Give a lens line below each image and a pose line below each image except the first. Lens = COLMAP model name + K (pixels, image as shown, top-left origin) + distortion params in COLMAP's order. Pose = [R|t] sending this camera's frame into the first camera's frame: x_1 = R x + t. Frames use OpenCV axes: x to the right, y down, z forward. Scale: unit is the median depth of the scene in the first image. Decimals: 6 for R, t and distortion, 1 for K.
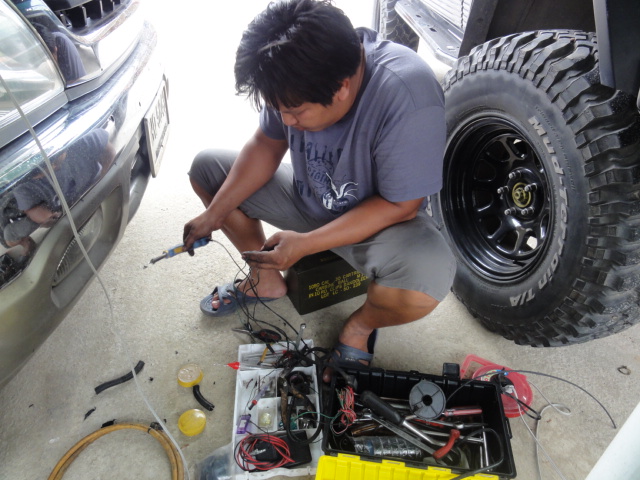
lens RADIAL K [[448.5, 0, 319.0], [0, 448.5, 242.1], [0, 0, 1]] dist [-0.008673, 0.000966]
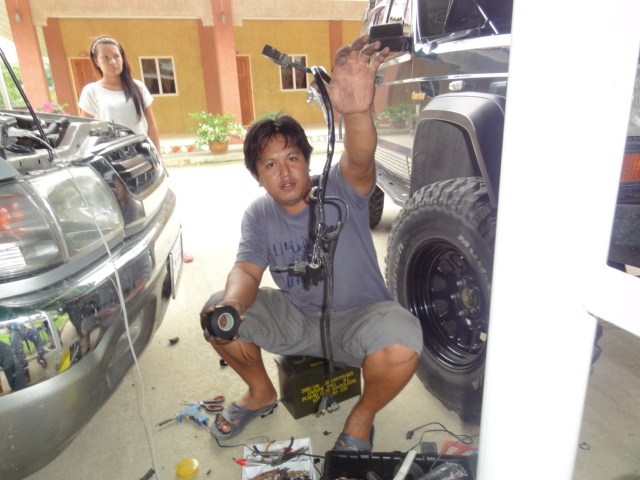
lens RADIAL K [[448.5, 0, 318.1], [0, 448.5, 243.8], [0, 0, 1]] dist [-0.008673, 0.000966]
pose [[0.998171, -0.050539, 0.033163, -0.000540], [0.058497, 0.945863, -0.319252, 0.132985], [-0.015233, 0.320609, 0.947089, -0.237748]]
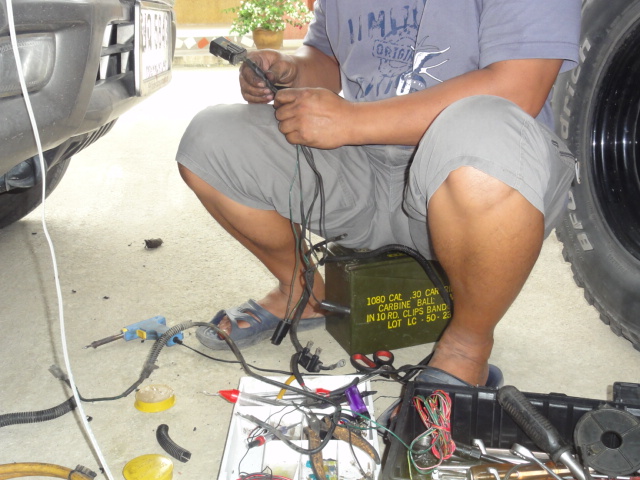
lens RADIAL K [[703.7, 0, 315.0], [0, 703.7, 243.8], [0, 0, 1]] dist [-0.007309, 0.000000]
pose [[0.993878, 0.025605, -0.107476, 0.007744], [-0.057261, 0.951311, -0.302869, 0.371527], [0.094488, 0.307169, 0.946953, 0.105448]]
